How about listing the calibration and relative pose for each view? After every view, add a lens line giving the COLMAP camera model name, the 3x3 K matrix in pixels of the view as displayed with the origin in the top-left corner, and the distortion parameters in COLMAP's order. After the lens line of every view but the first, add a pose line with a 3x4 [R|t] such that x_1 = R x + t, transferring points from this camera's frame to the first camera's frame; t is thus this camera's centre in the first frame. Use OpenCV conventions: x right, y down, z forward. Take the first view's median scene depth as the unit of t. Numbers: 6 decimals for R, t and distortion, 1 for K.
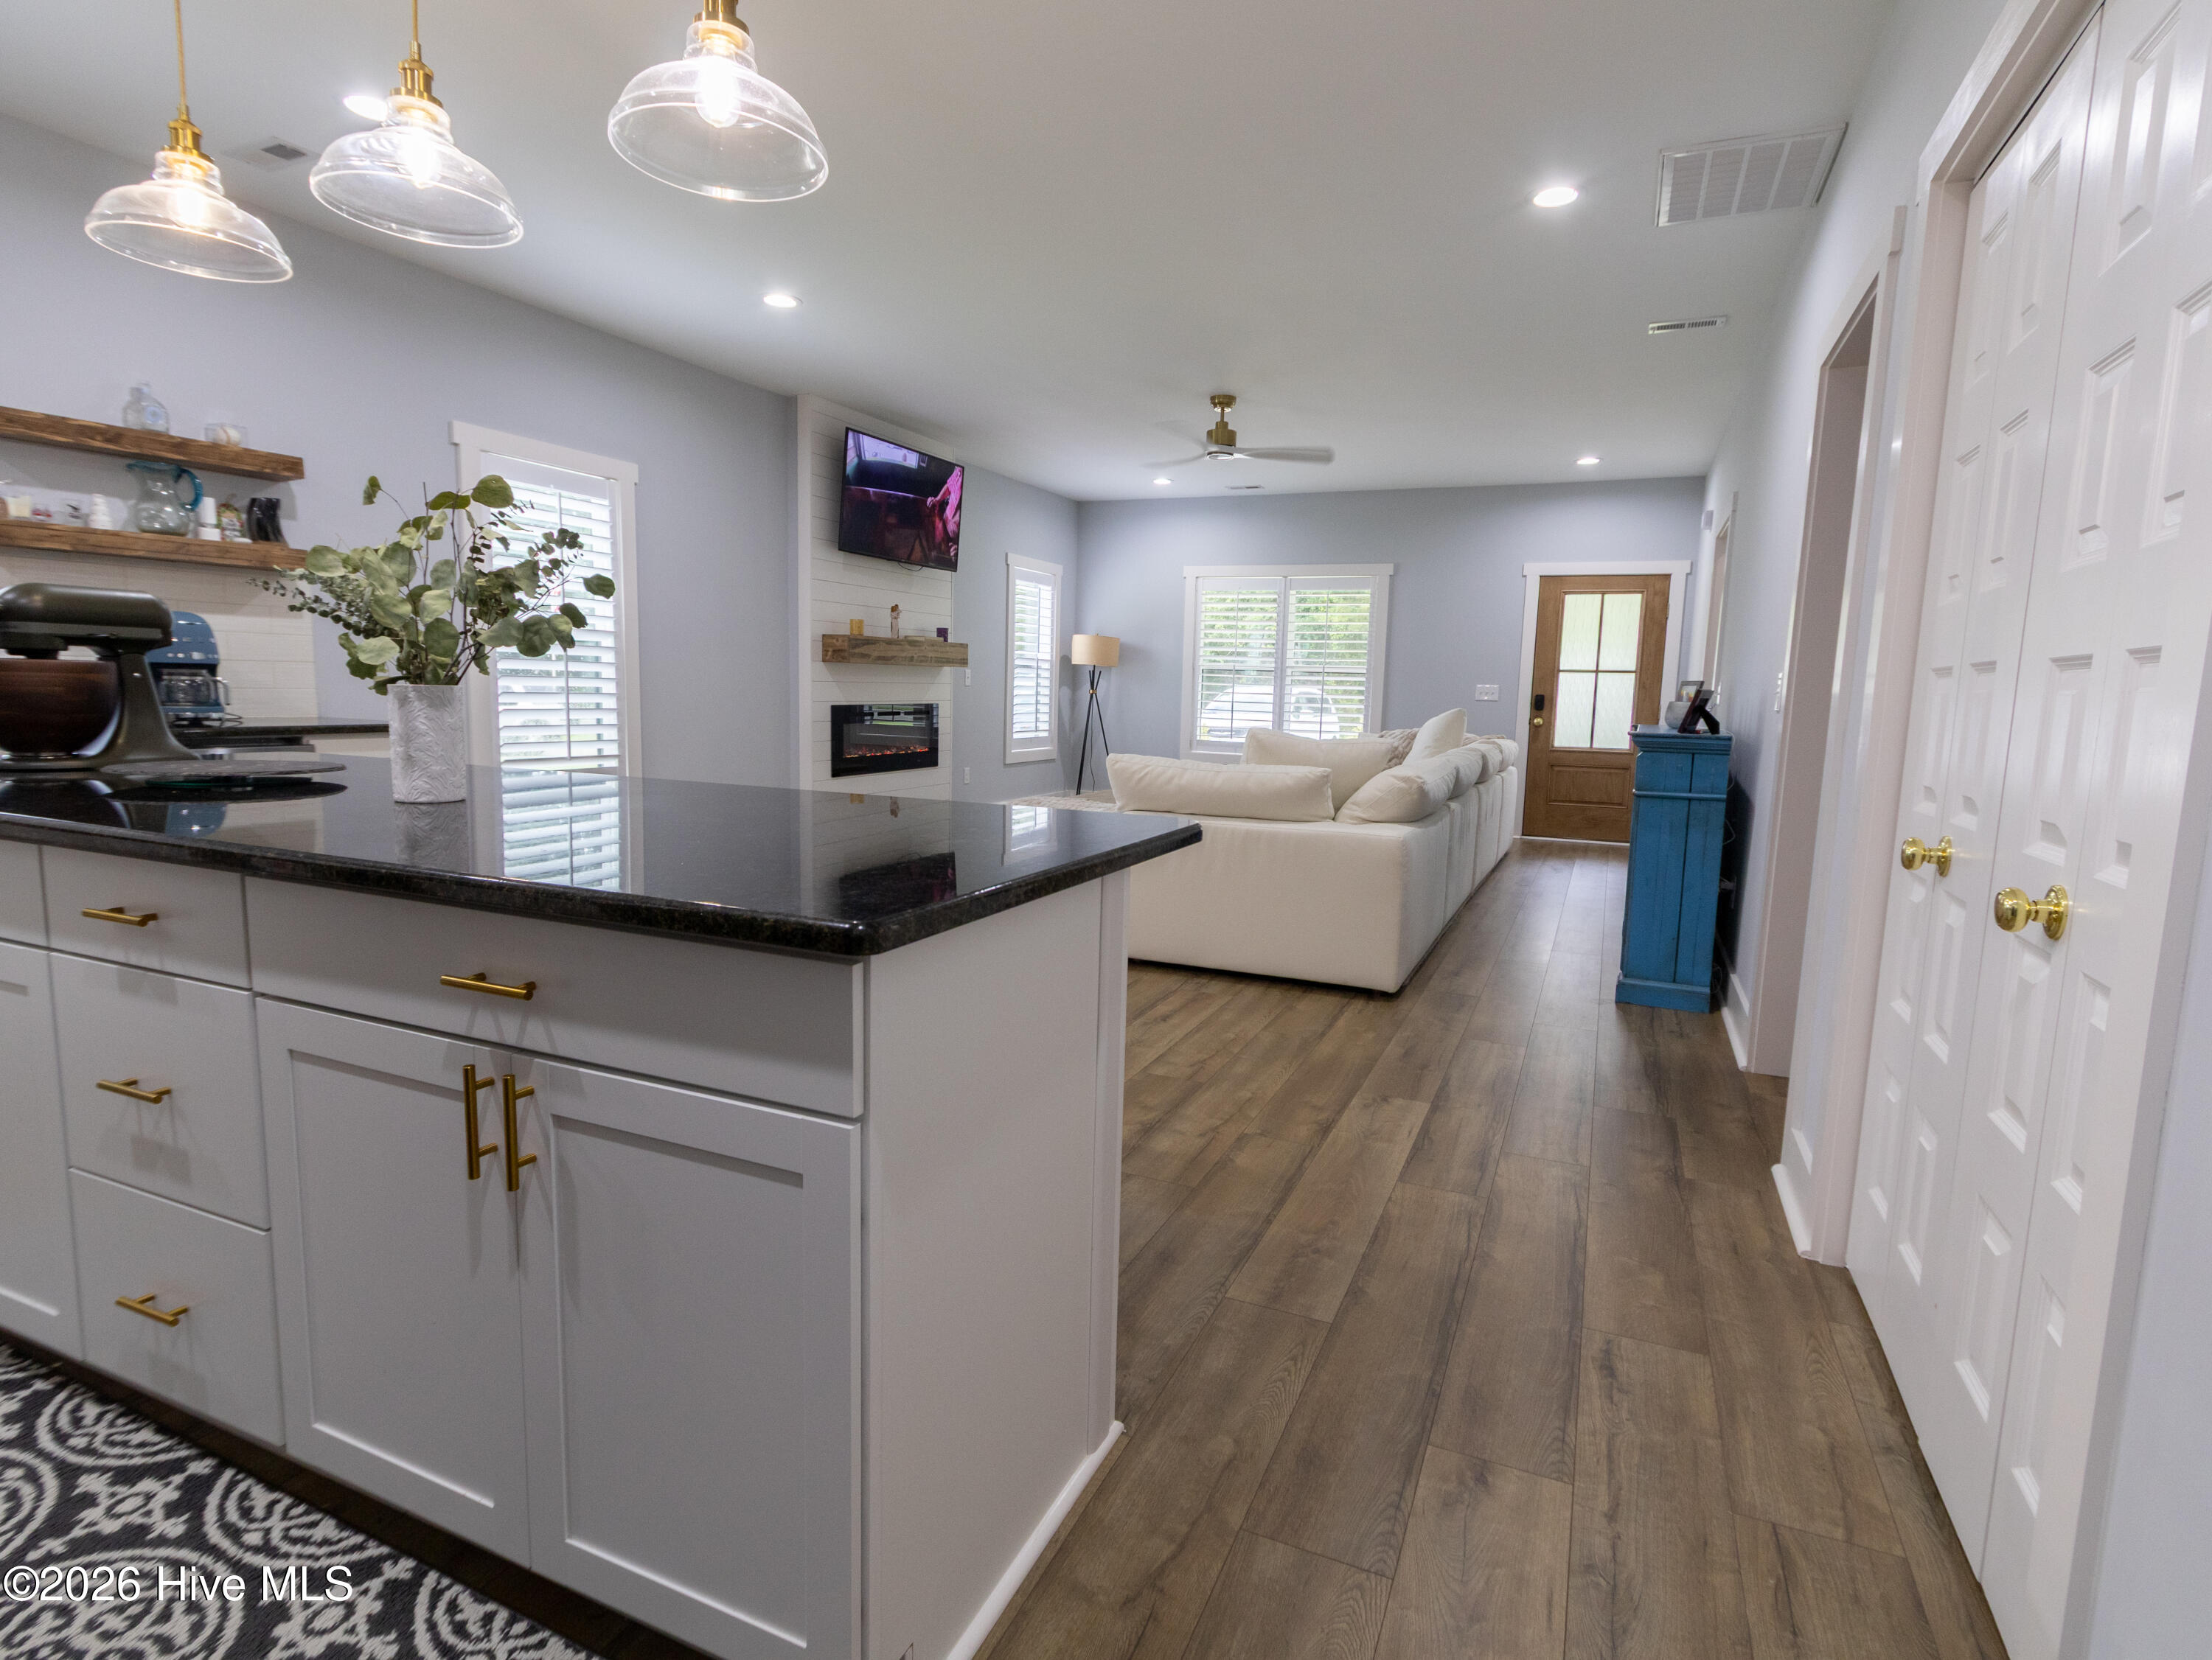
lens RADIAL K [[1136.1, 0, 1106.0], [0, 1136.1, 830.0], [0, 0, 1]] dist [-0.001955, 0.001513]
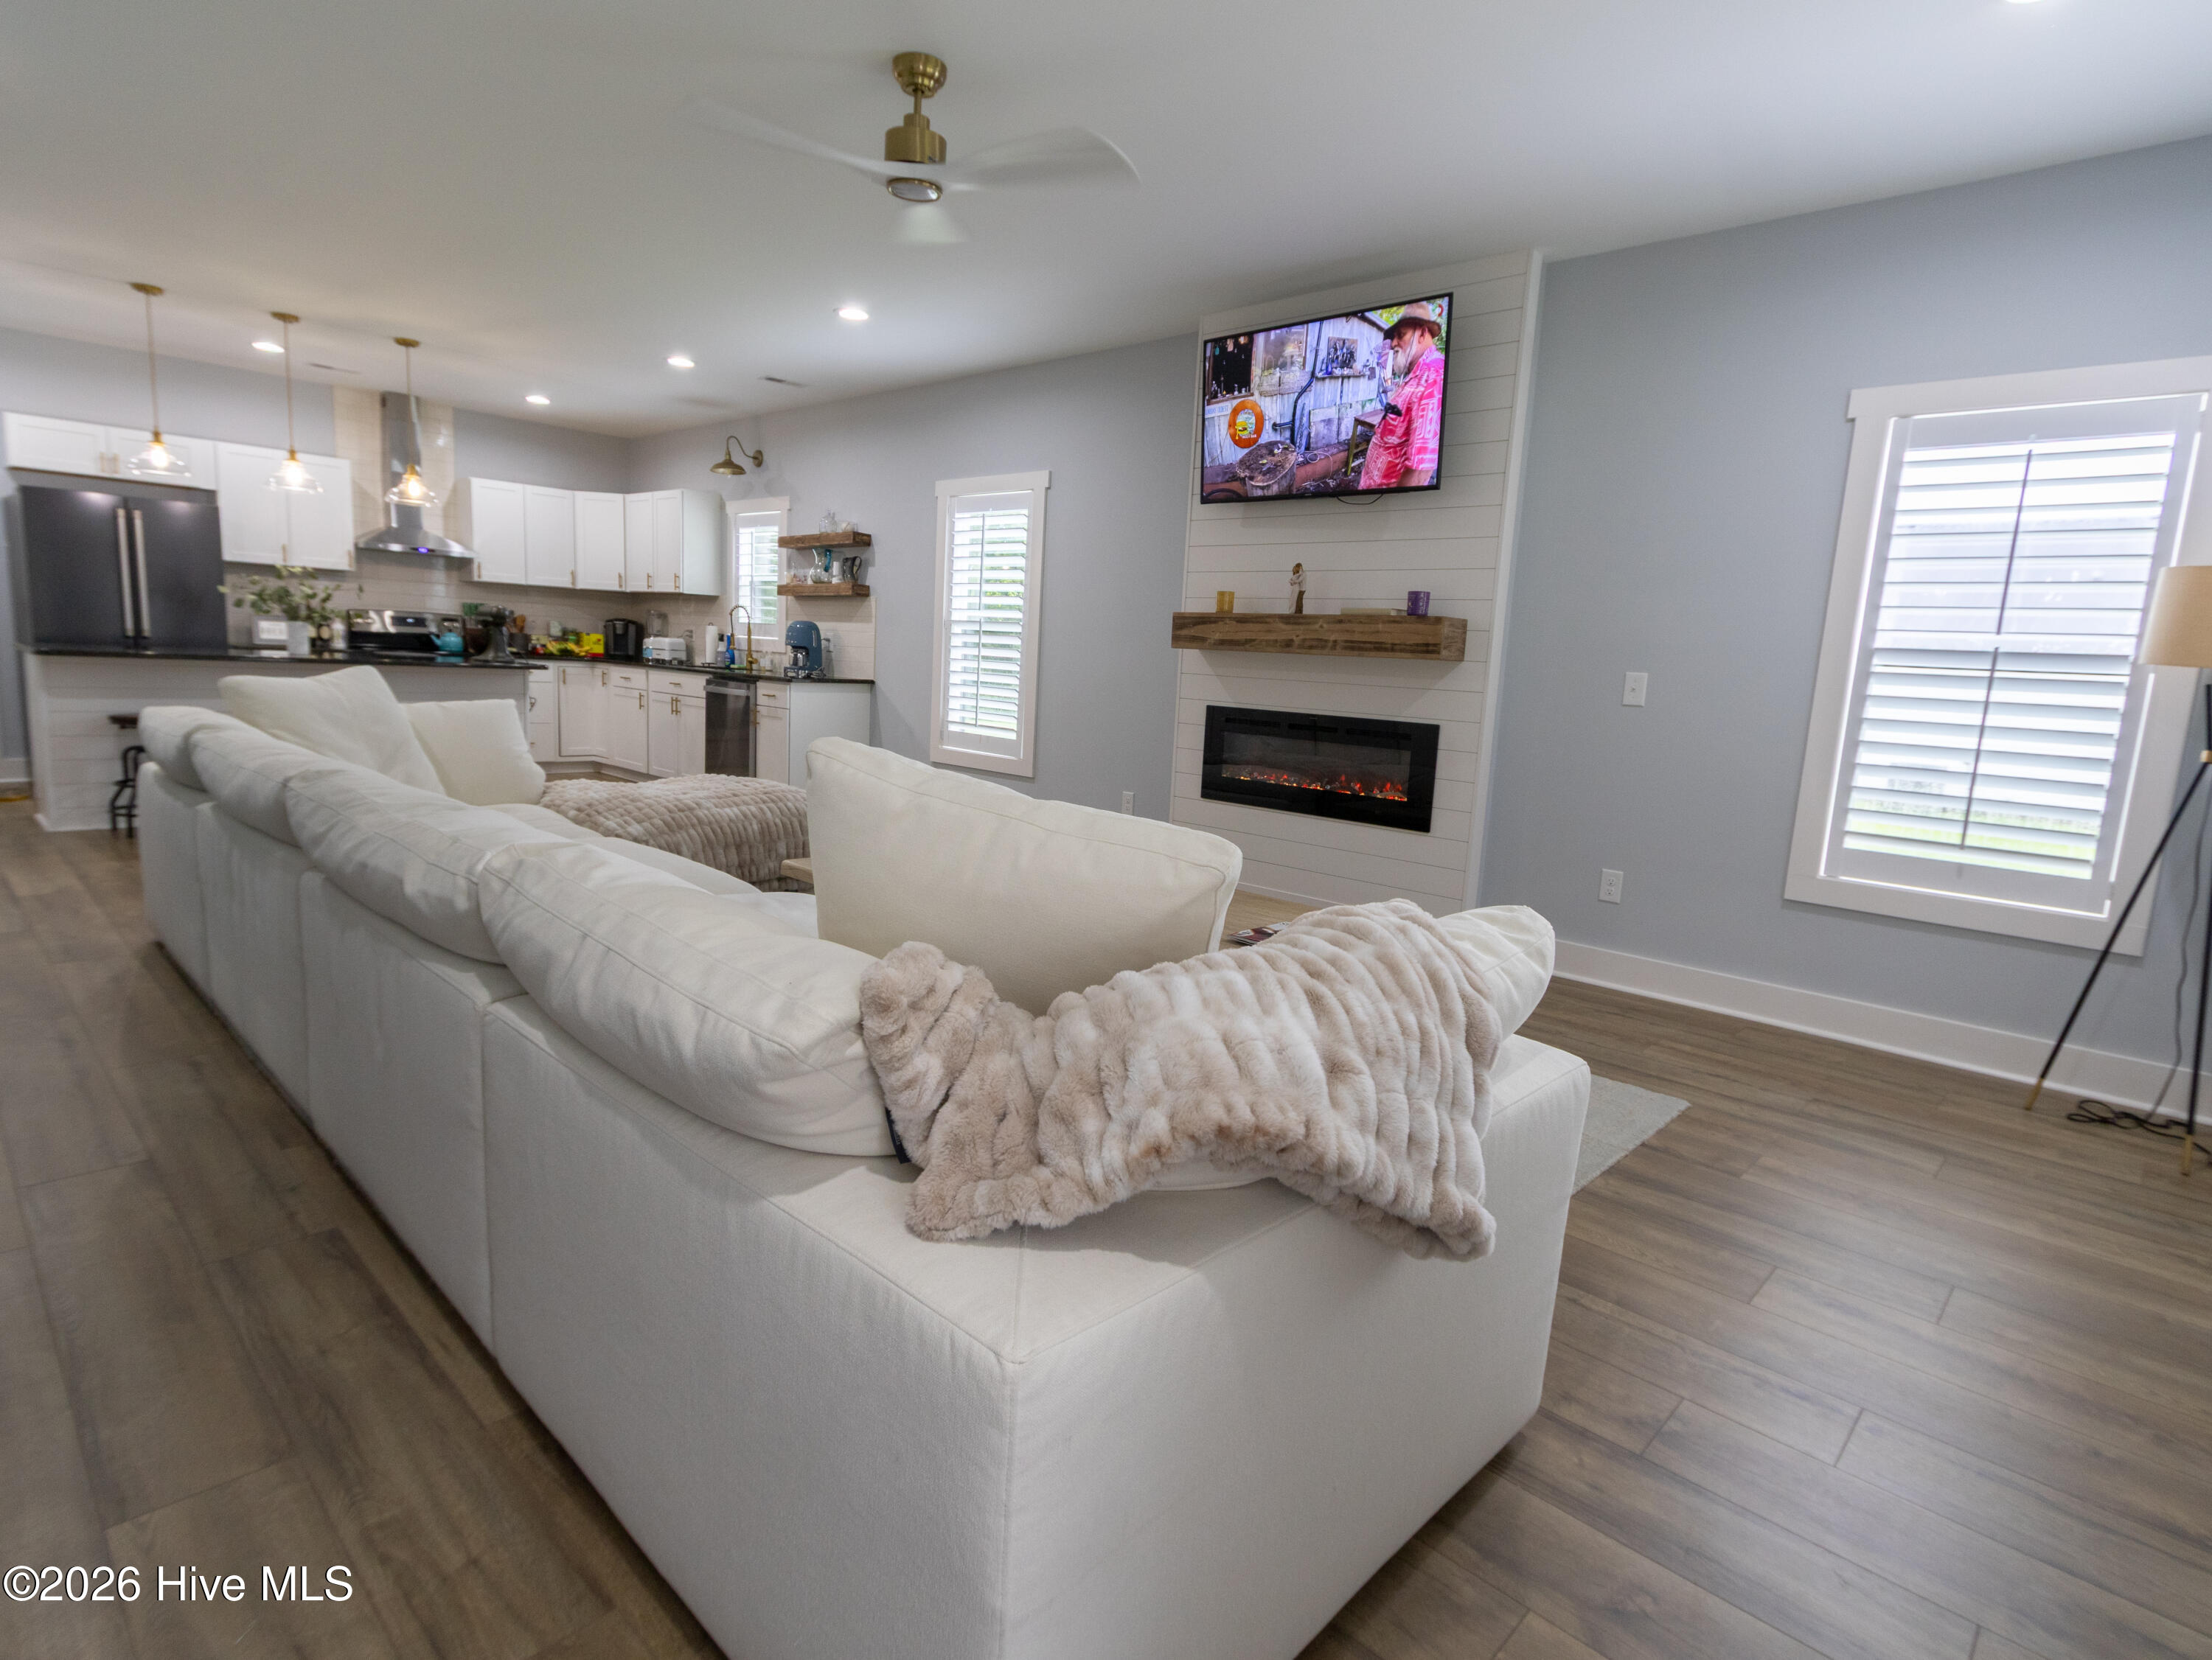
lens RADIAL K [[1136.1, 0, 1106.0], [0, 1136.1, 830.0], [0, 0, 1]] dist [-0.001955, 0.001513]
pose [[-0.322969, 0.093146, -0.941815, 0.653140], [-0.187672, 0.969080, 0.160199, -0.173591], [0.927615, 0.228492, -0.295502, 1.482063]]
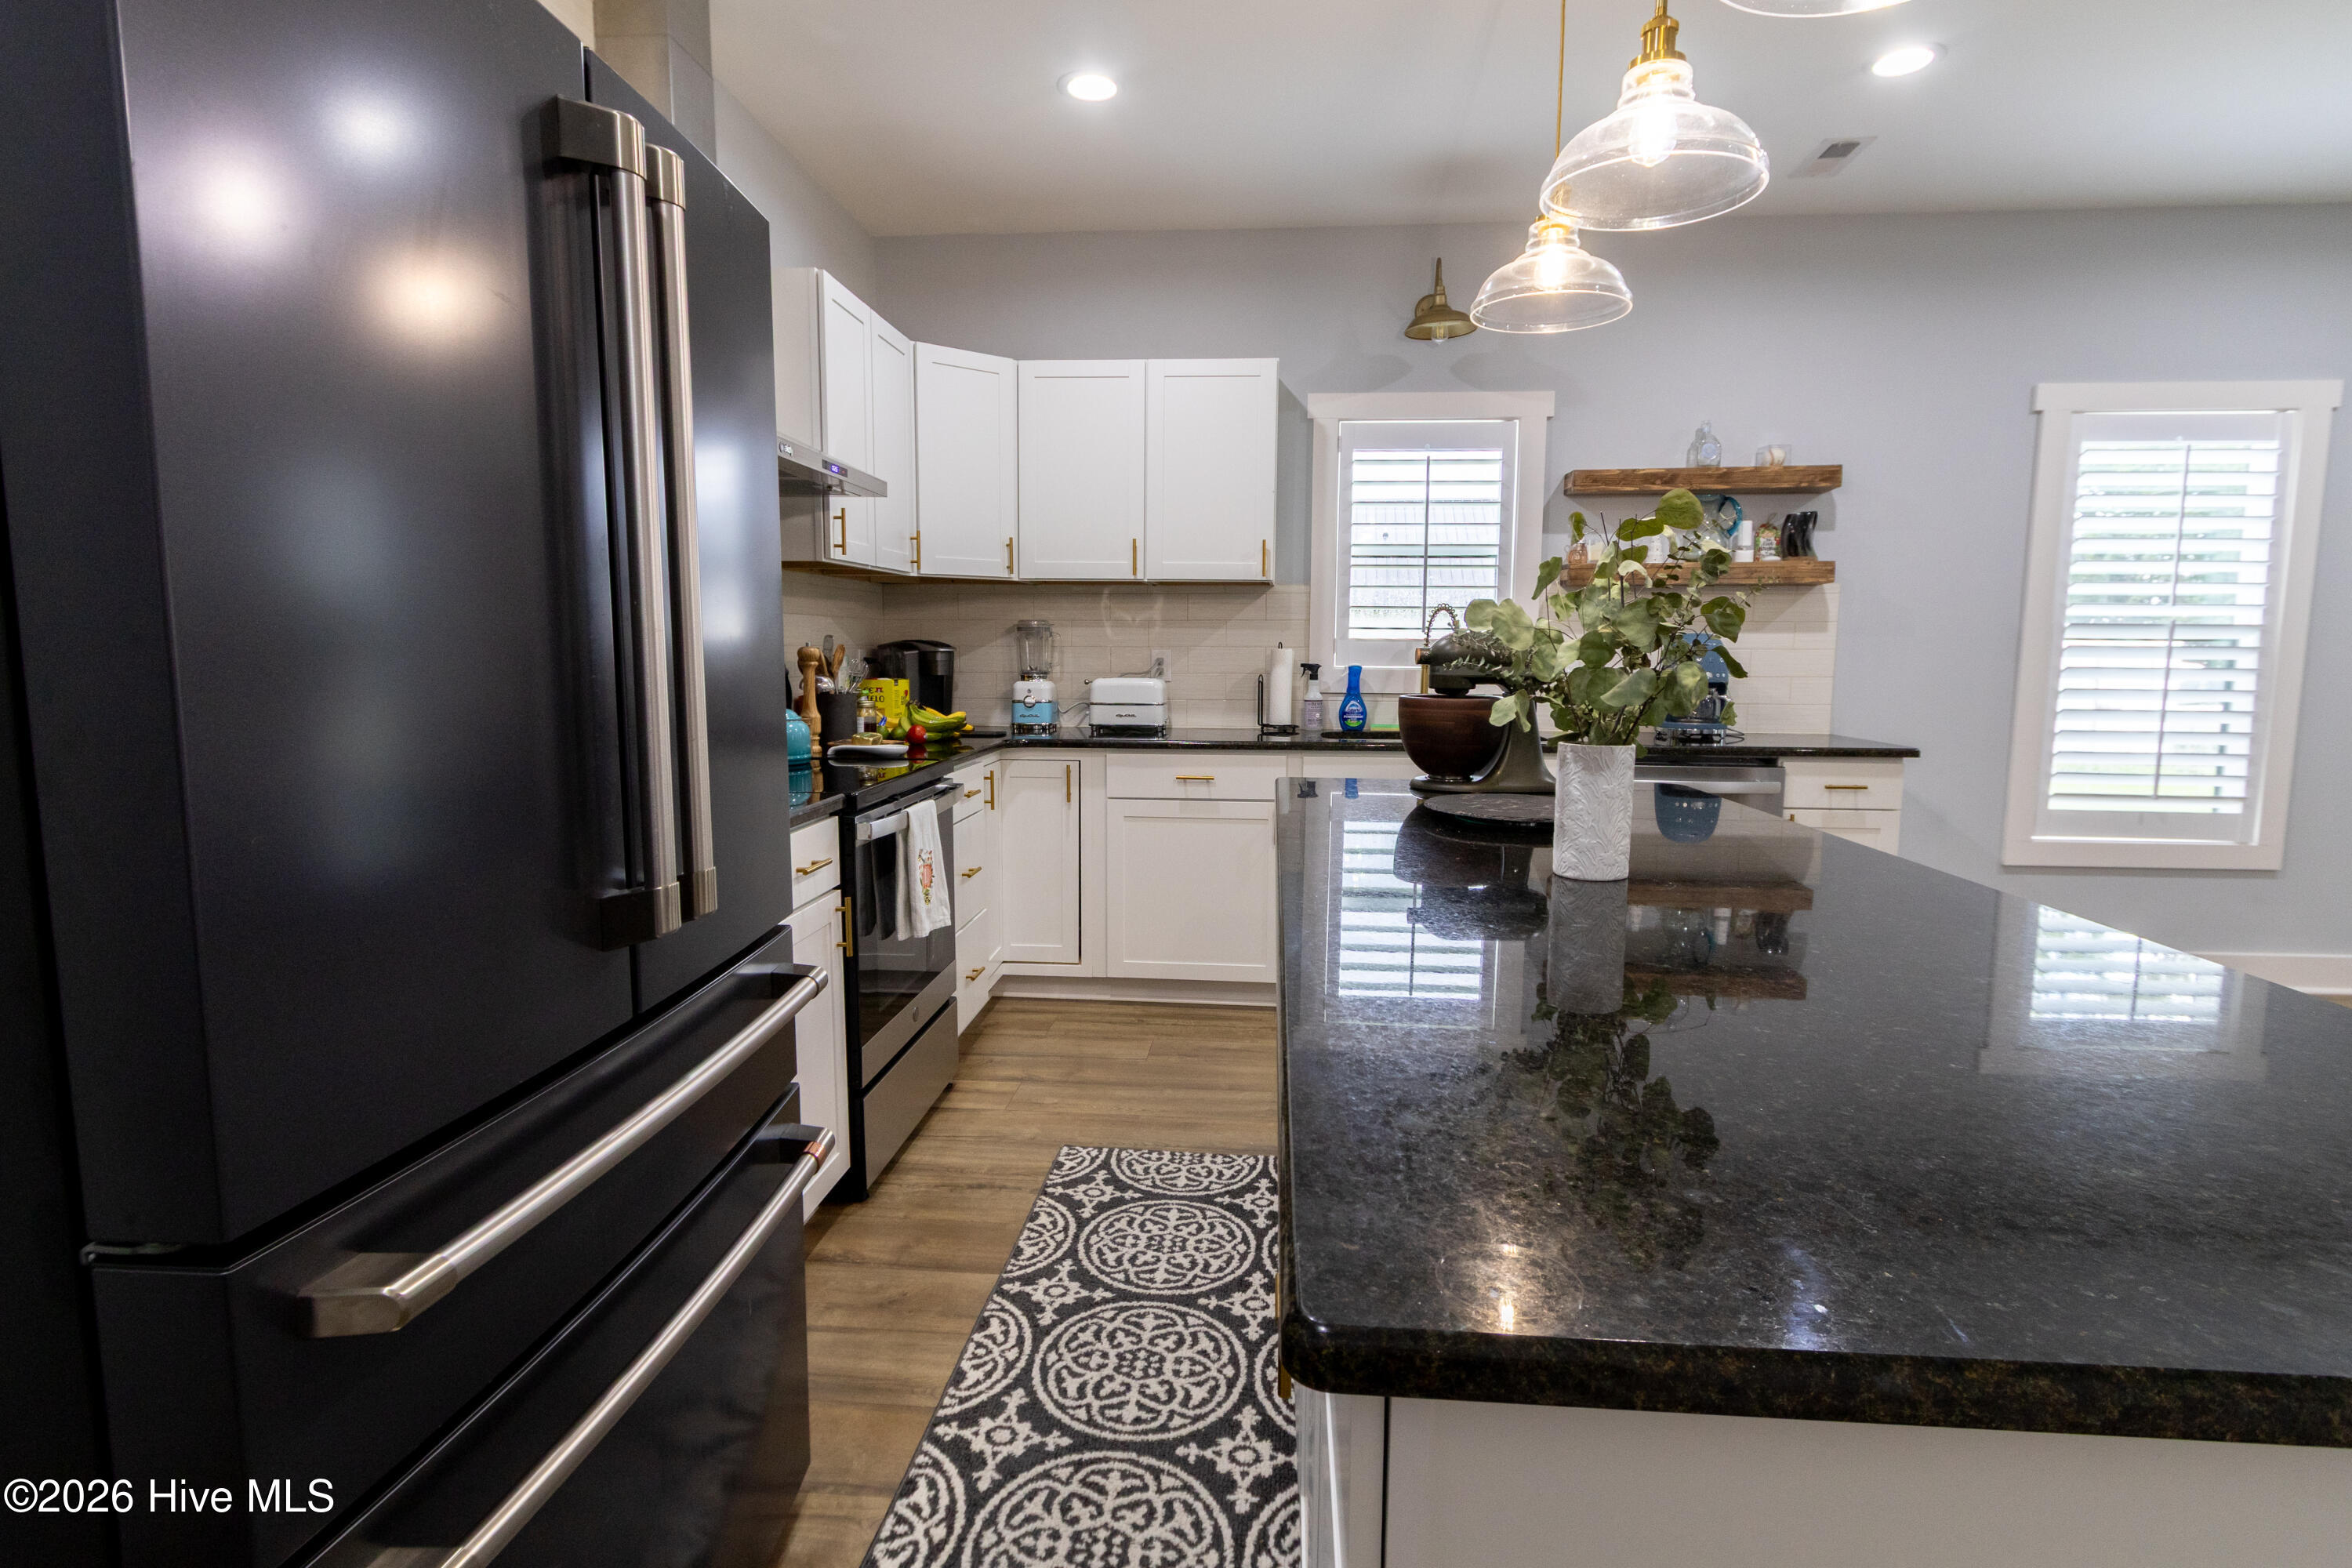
lens RADIAL K [[1181.5, 0, 1176.0], [0, 1181.5, 784.0], [0, 0, 1]] dist [0.000320, -0.000235]
pose [[0.330282, 0.081367, -0.940369, 0.046304], [-0.115317, 0.992293, 0.045358, -0.031582], [0.936812, 0.093460, 0.337119, 0.123825]]
